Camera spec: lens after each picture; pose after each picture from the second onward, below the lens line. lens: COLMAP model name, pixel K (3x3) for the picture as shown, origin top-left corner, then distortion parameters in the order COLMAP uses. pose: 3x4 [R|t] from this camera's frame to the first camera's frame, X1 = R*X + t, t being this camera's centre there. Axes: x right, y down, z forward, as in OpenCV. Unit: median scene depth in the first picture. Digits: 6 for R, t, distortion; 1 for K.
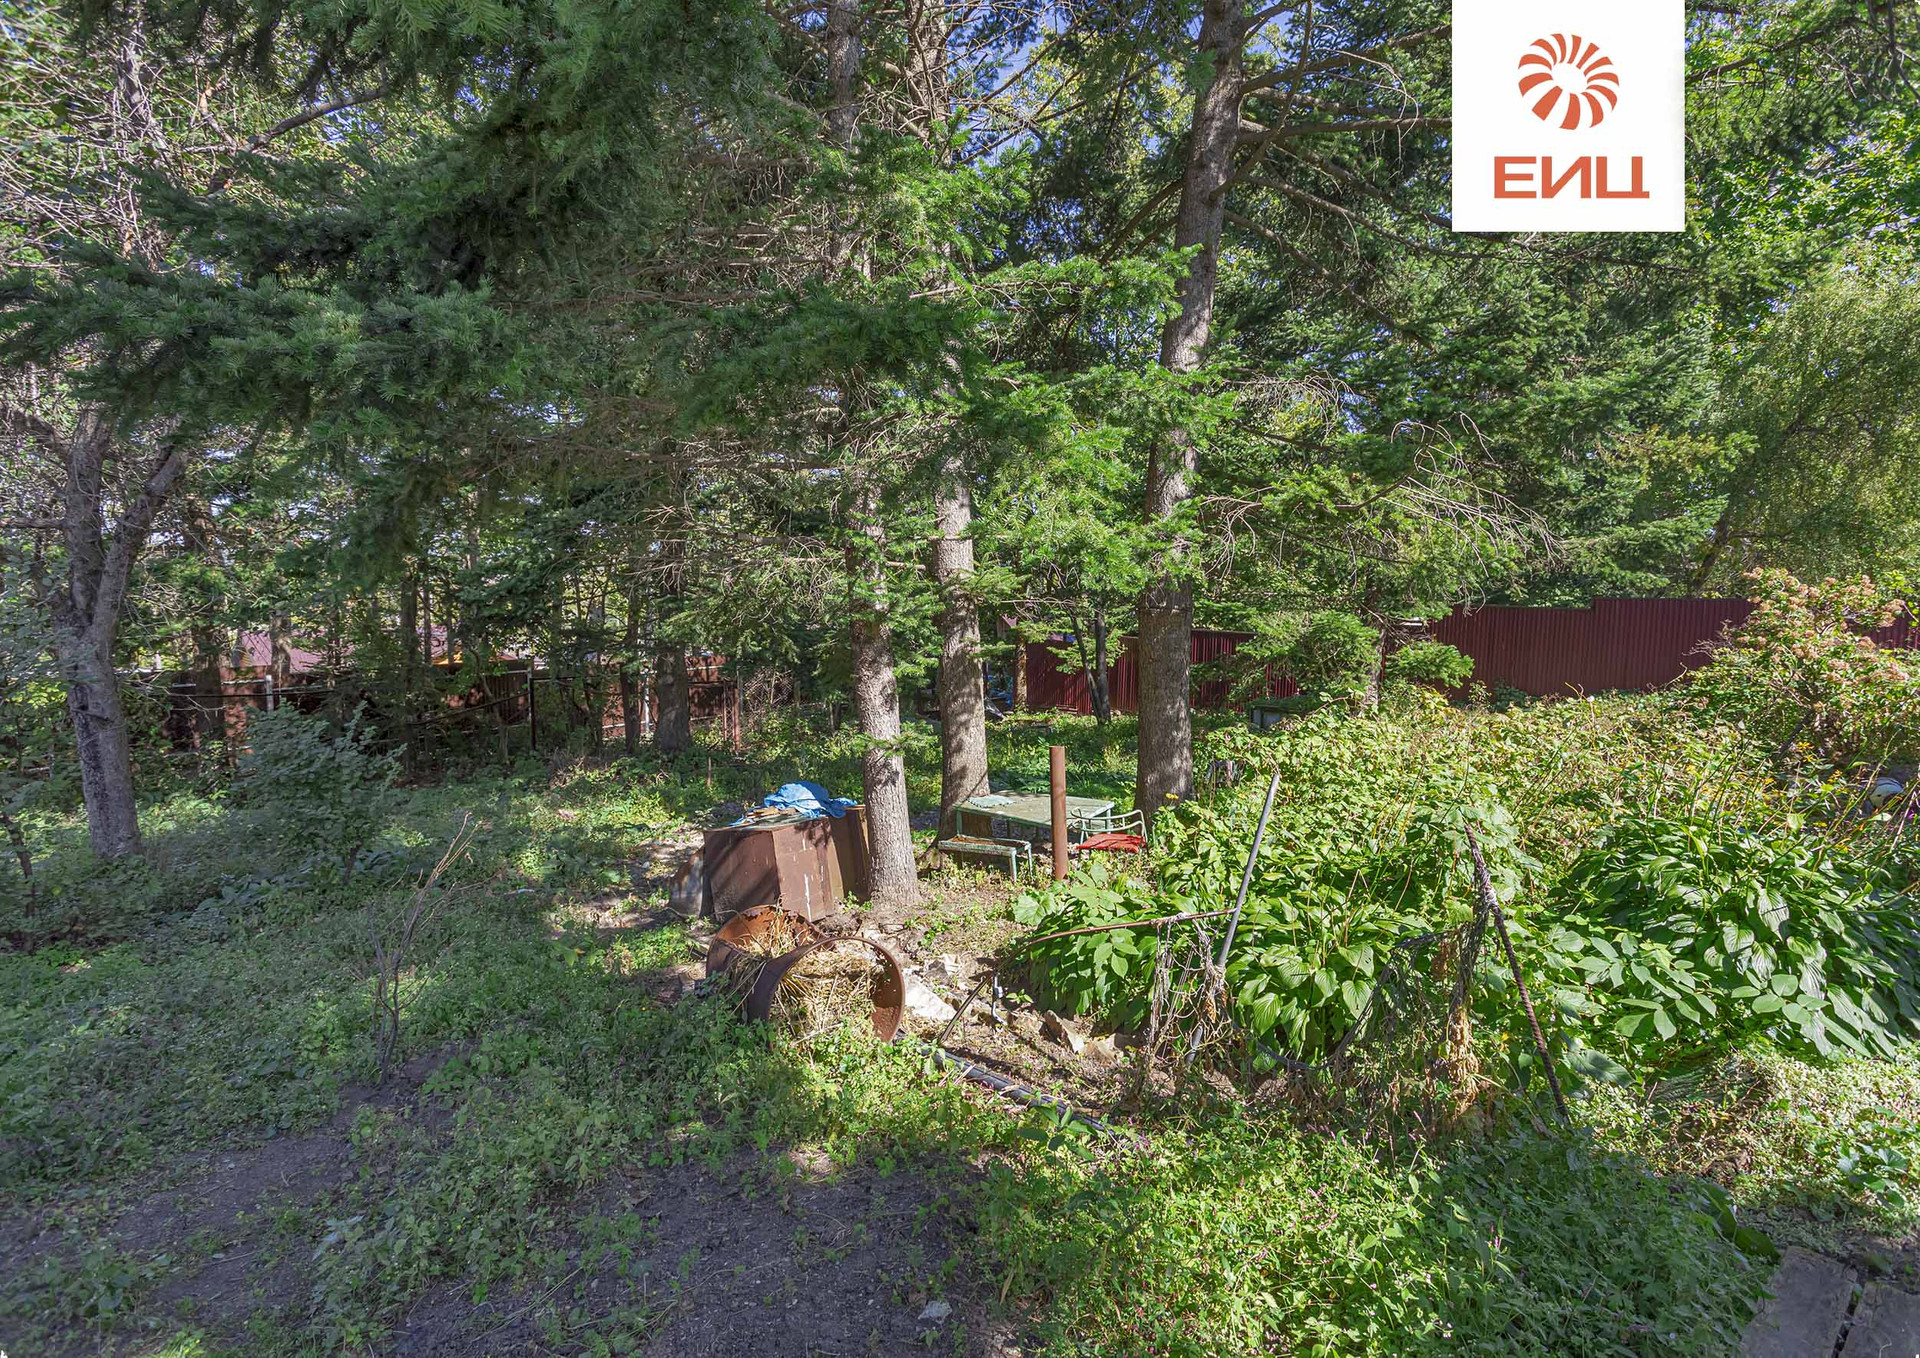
lens RADIAL K [[946.4, 0, 995.7], [0, 946.4, 681.1], [0, 0, 1]] dist [0.005668, 0.002176]
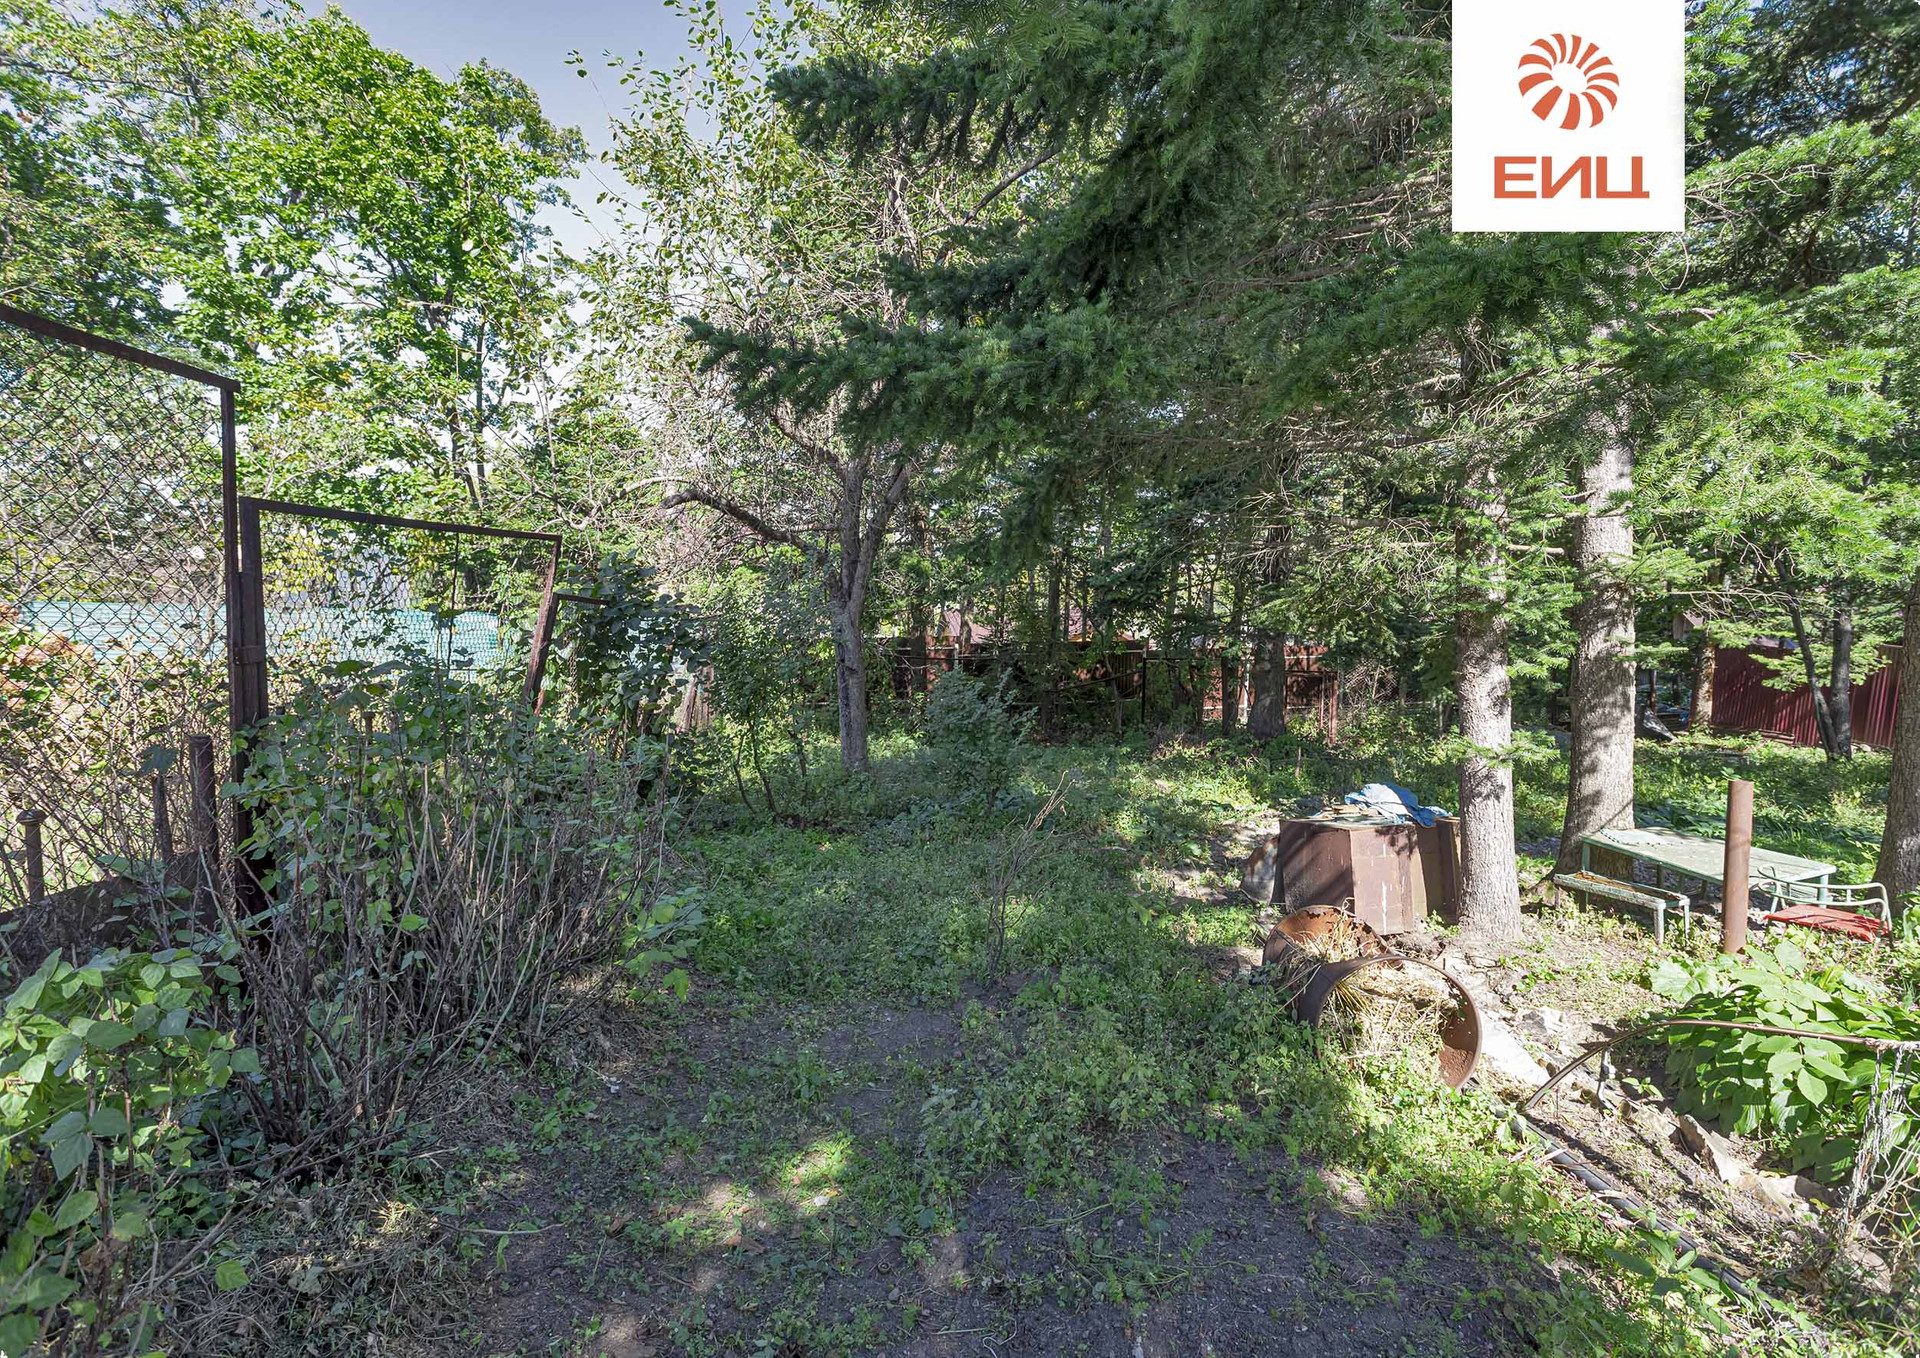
lens RADIAL K [[946.4, 0, 995.7], [0, 946.4, 681.1], [0, 0, 1]] dist [0.005668, 0.002176]
pose [[0.812803, 0.068573, -0.578489, 0.015247], [-0.061999, 0.997590, 0.031142, 0.001323], [0.579231, 0.010554, 0.815095, 0.018195]]
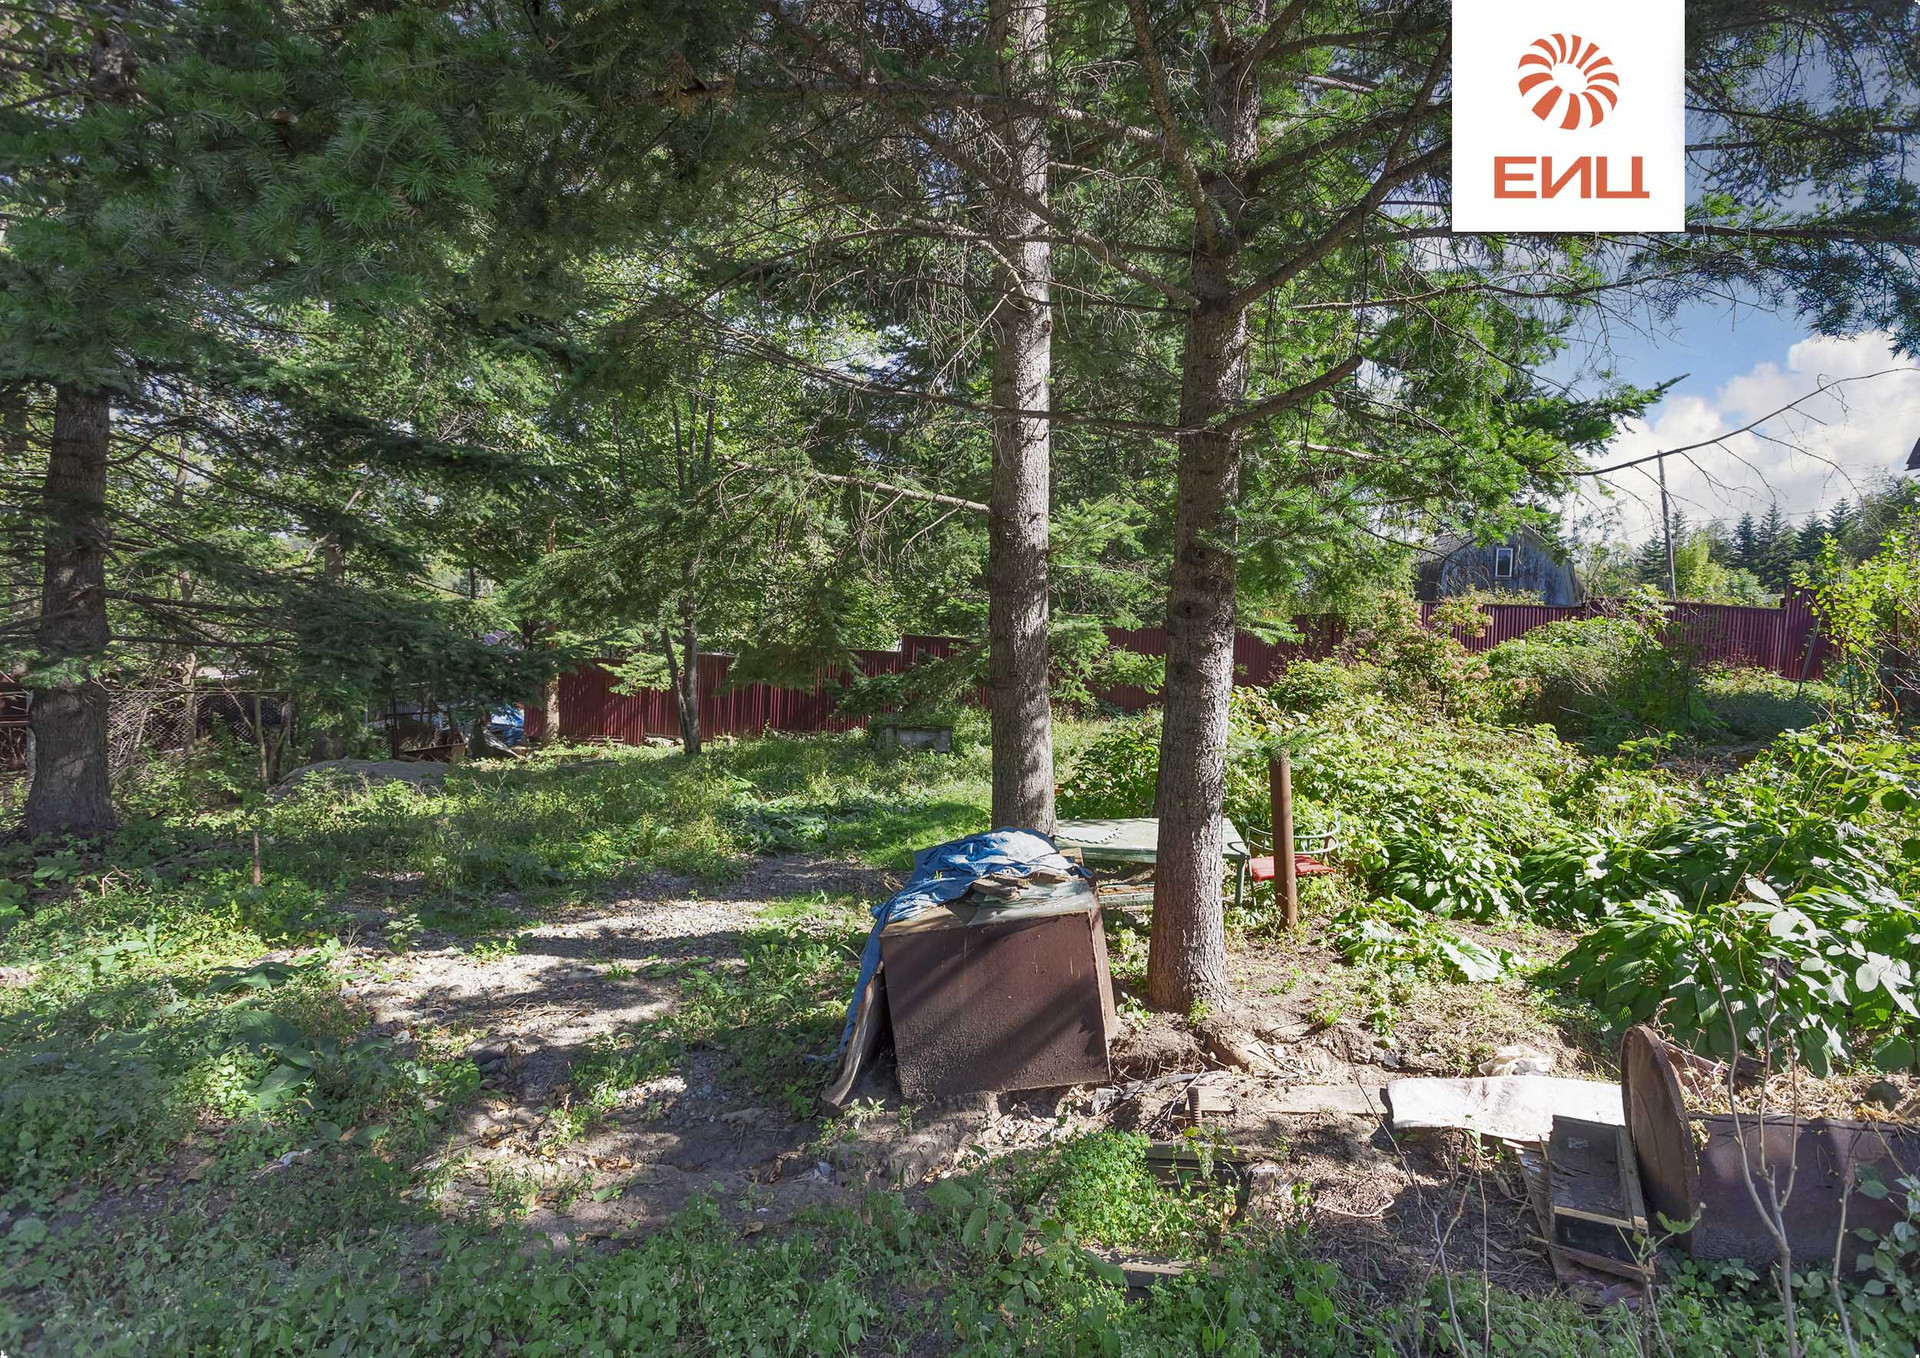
lens RADIAL K [[951.4, 0, 955.6], [0, 951.4, 678.5], [0, 0, 1]] dist [0.005038, 0.001050]
pose [[0.803715, -0.000131, 0.595014, -0.666511], [0.023054, 0.999256, -0.030920, 0.033899], [-0.594567, 0.038569, 0.803120, 0.598078]]
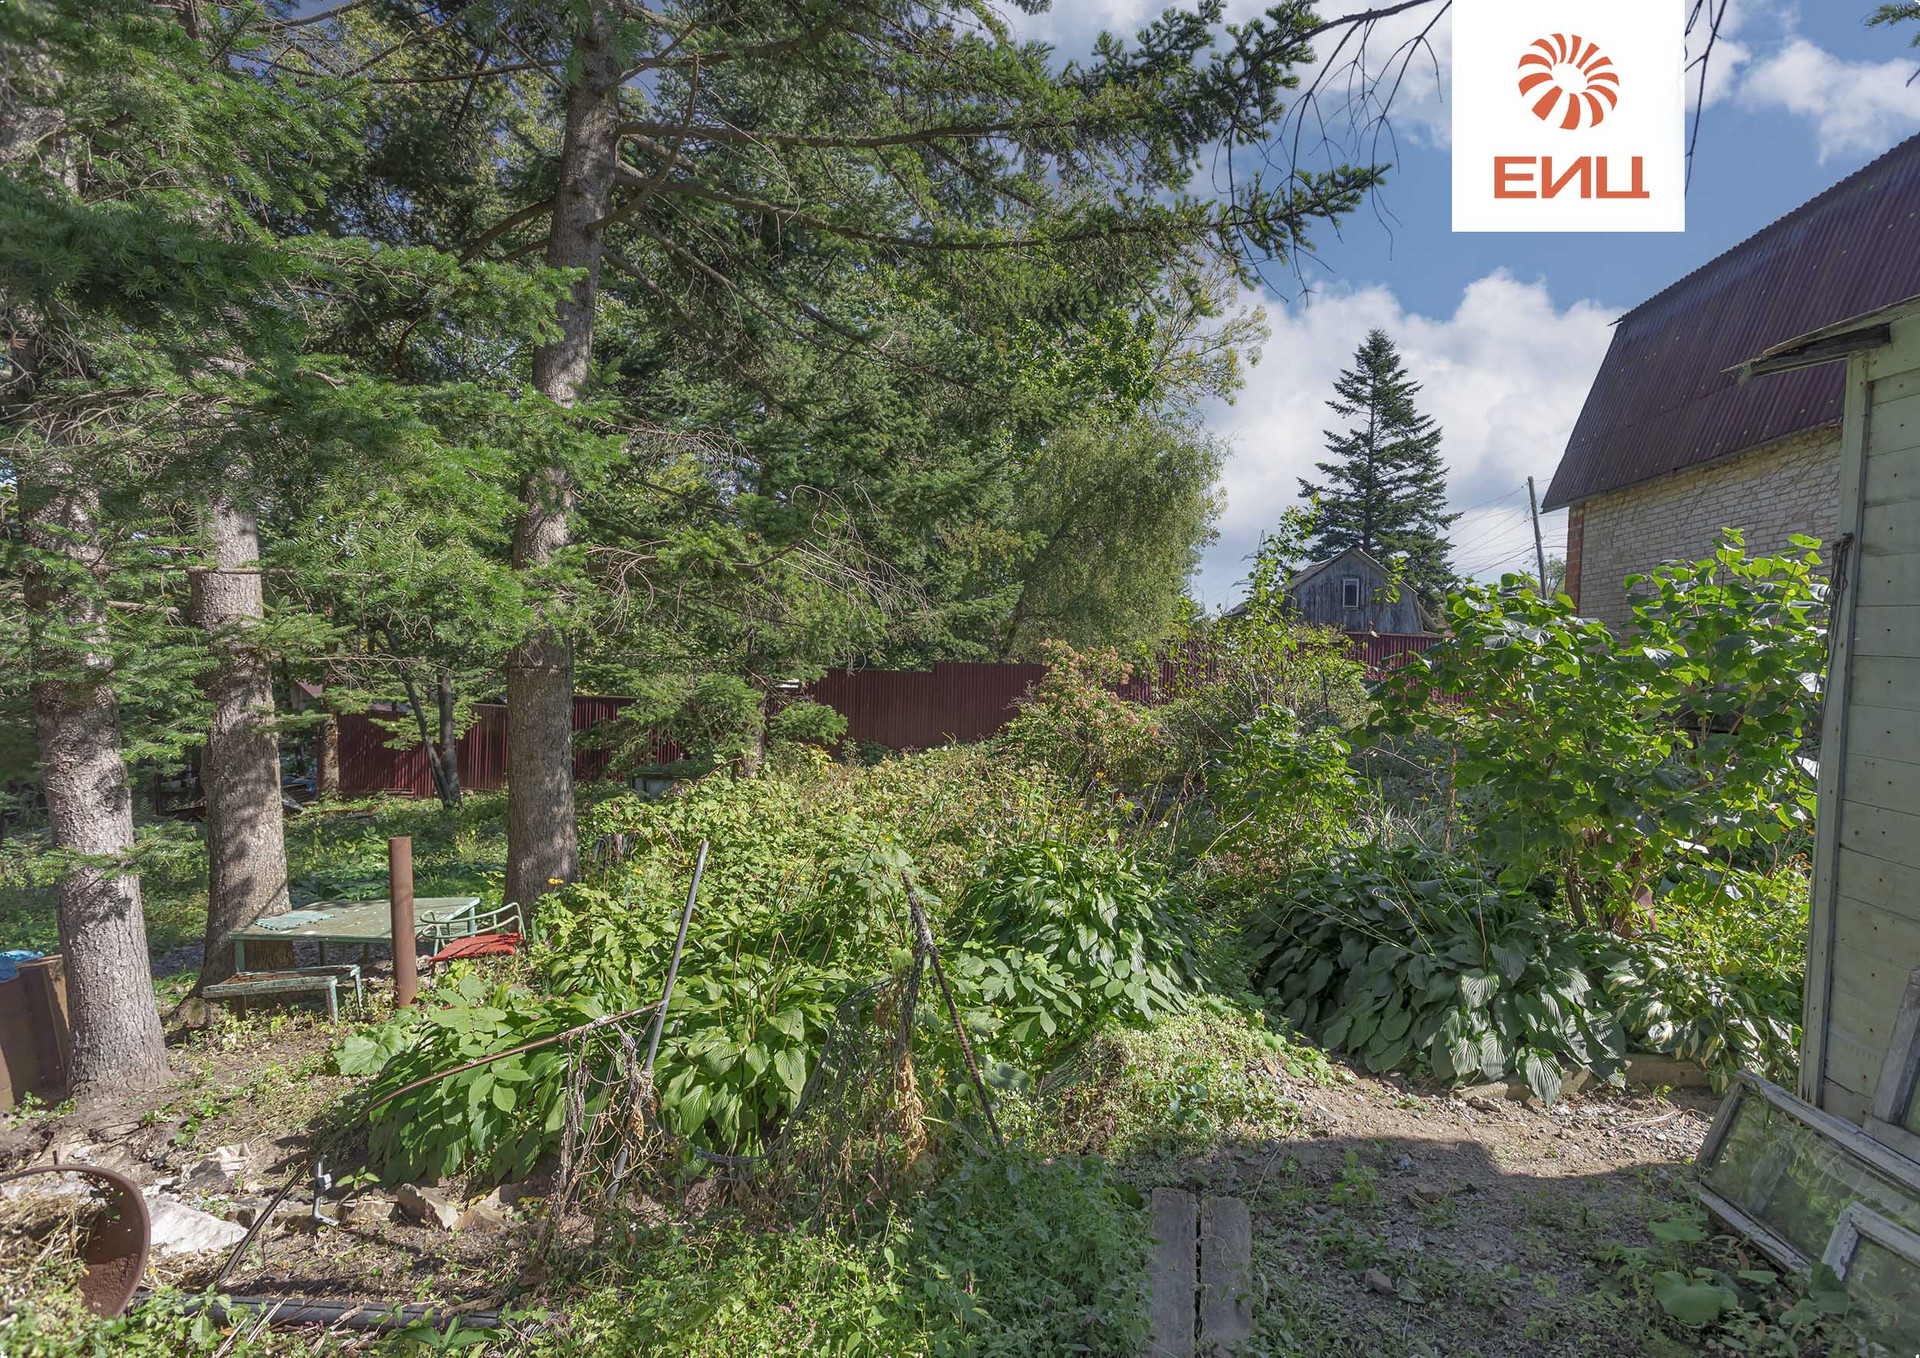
lens RADIAL K [[947.2, 0, 1007.9], [0, 947.2, 681.0], [0, 0, 1]] dist [0.004817, 0.000826]
pose [[0.795642, -0.003973, 0.605754, -0.013266], [0.045753, 0.997516, -0.053553, 0.003367], [-0.604036, 0.070324, 0.793848, 0.044588]]
